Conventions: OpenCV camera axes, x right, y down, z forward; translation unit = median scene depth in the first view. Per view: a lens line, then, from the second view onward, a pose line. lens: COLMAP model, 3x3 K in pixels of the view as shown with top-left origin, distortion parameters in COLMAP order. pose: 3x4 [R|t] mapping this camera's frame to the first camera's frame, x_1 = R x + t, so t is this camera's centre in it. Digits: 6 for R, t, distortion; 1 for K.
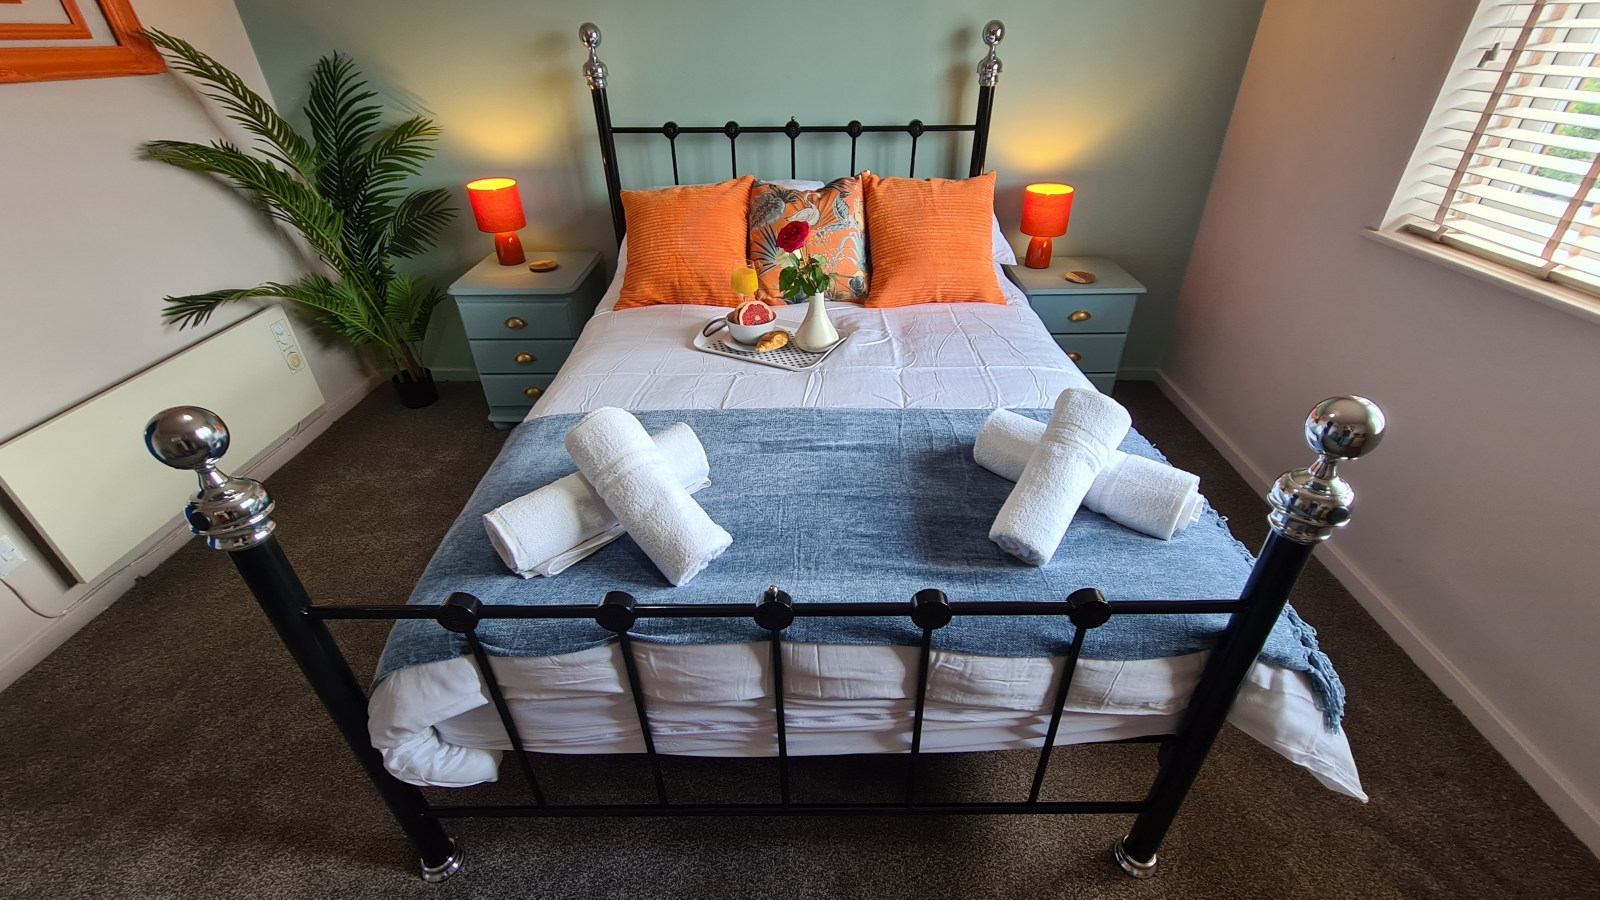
lens RADIAL K [[661.1, 0, 808.0], [0, 661.1, 455.3], [0, 0, 1]] dist [0.000837, -0.000640]
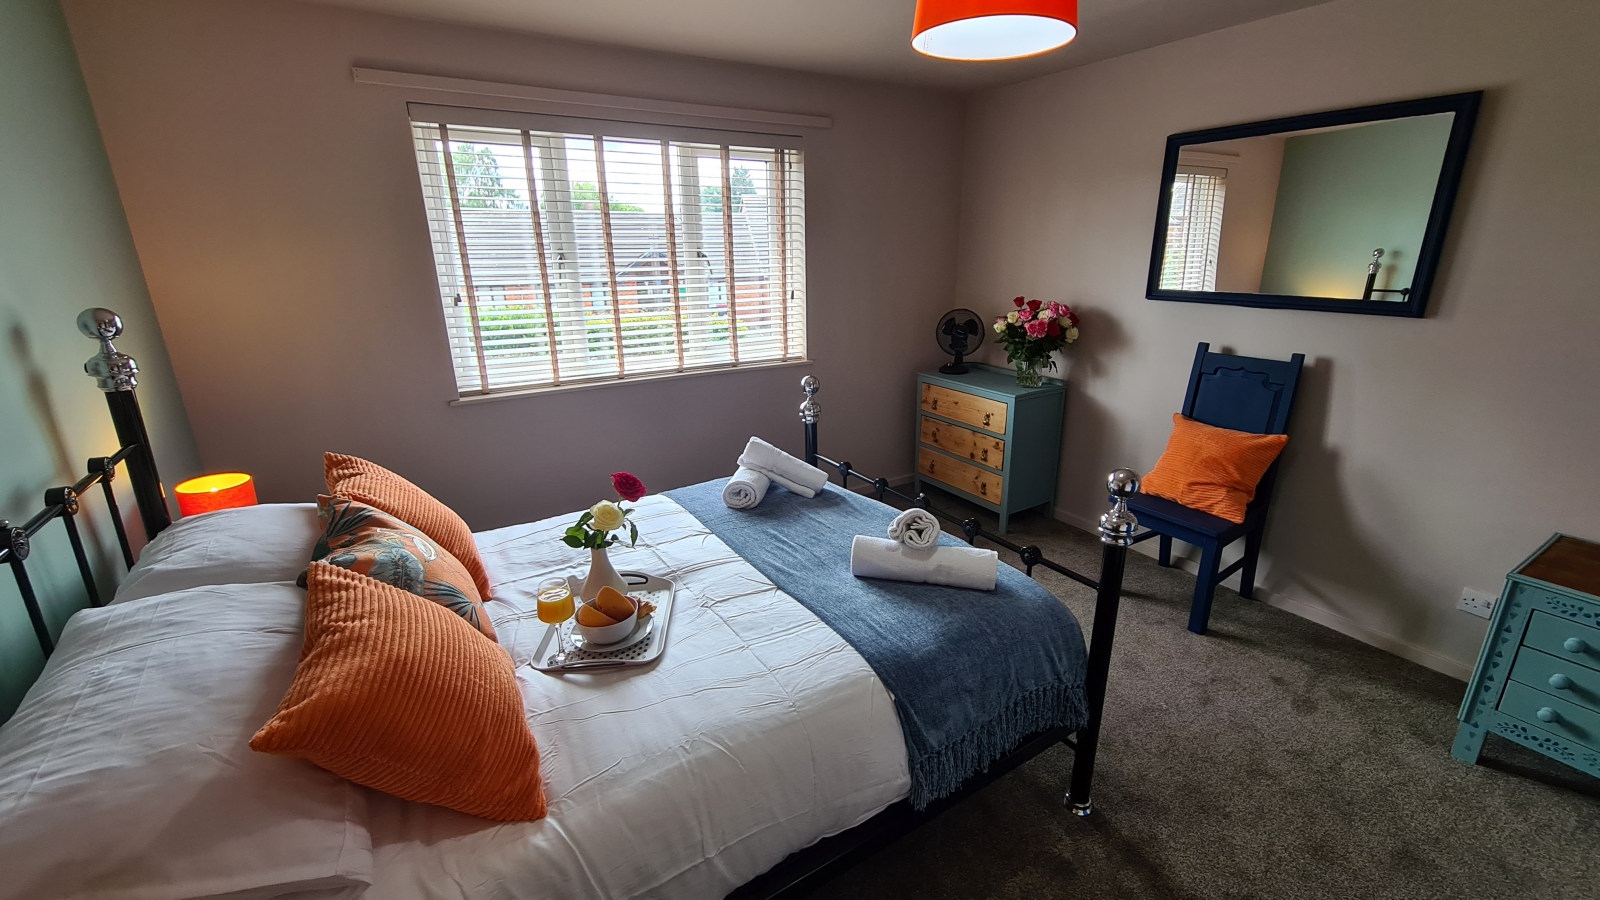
lens RADIAL K [[661.1, 0, 824.7], [0, 661.1, 449.5], [0, 0, 1]] dist [0.000837, -0.000640]
pose [[-0.552012, -0.236948, 0.799461, -0.807493], [0.463333, 0.709969, 0.530346, -0.628456], [-0.693257, 0.663174, -0.282125, 0.847726]]
